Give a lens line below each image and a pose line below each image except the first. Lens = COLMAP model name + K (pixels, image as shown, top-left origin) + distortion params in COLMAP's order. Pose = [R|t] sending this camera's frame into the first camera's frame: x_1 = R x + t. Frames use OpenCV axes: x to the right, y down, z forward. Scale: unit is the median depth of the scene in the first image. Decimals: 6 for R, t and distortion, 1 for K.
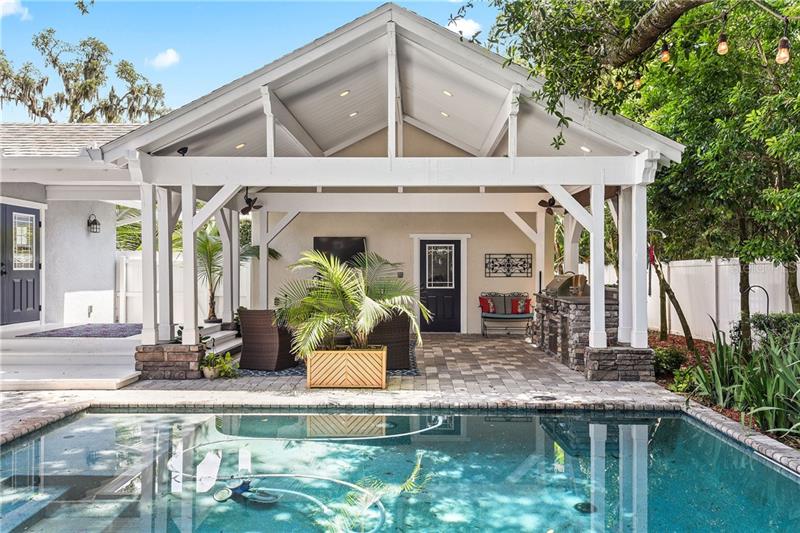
lens RADIAL K [[625.5, 0, 399.9], [0, 625.5, 271.2], [0, 0, 1]] dist [0.042913, 0.009823]
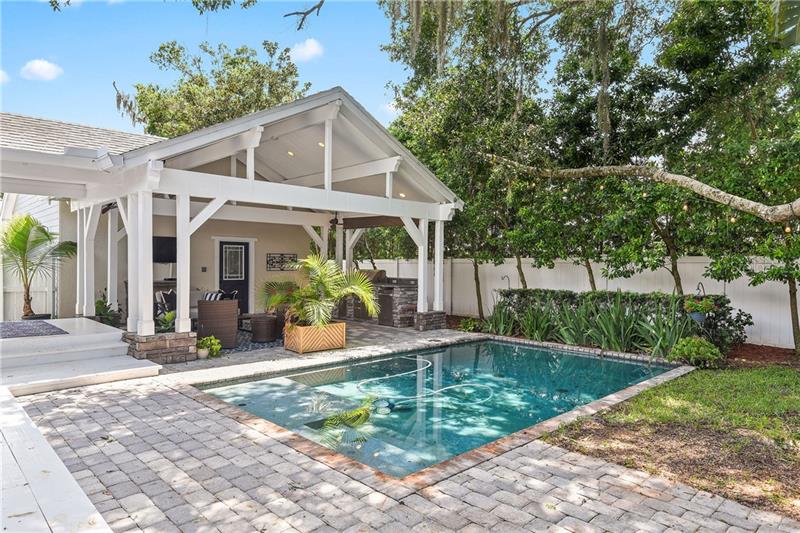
lens RADIAL K [[510.1, 0, 396.4], [0, 510.1, 269.6], [0, 0, 1]] dist [0.017910, -0.002137]
pose [[0.707065, -0.003680, 0.707139, -0.727919], [-0.006041, 0.999919, 0.011244, -0.012002], [-0.707123, -0.012222, 0.706985, 0.051766]]
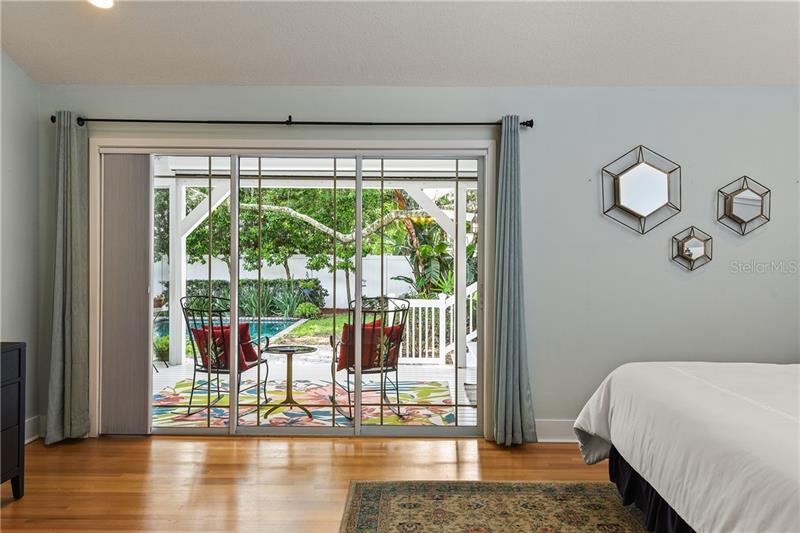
lens RADIAL K [[632.3, 0, 408.3], [0, 632.3, 244.7], [0, 0, 1]] dist [0.051323, 0.000888]
pose [[-0.039992, 0.008878, 0.999161, -1.783166], [-0.000084, 0.999960, -0.008888, -0.052197], [-0.999200, -0.000439, -0.039990, 0.080412]]
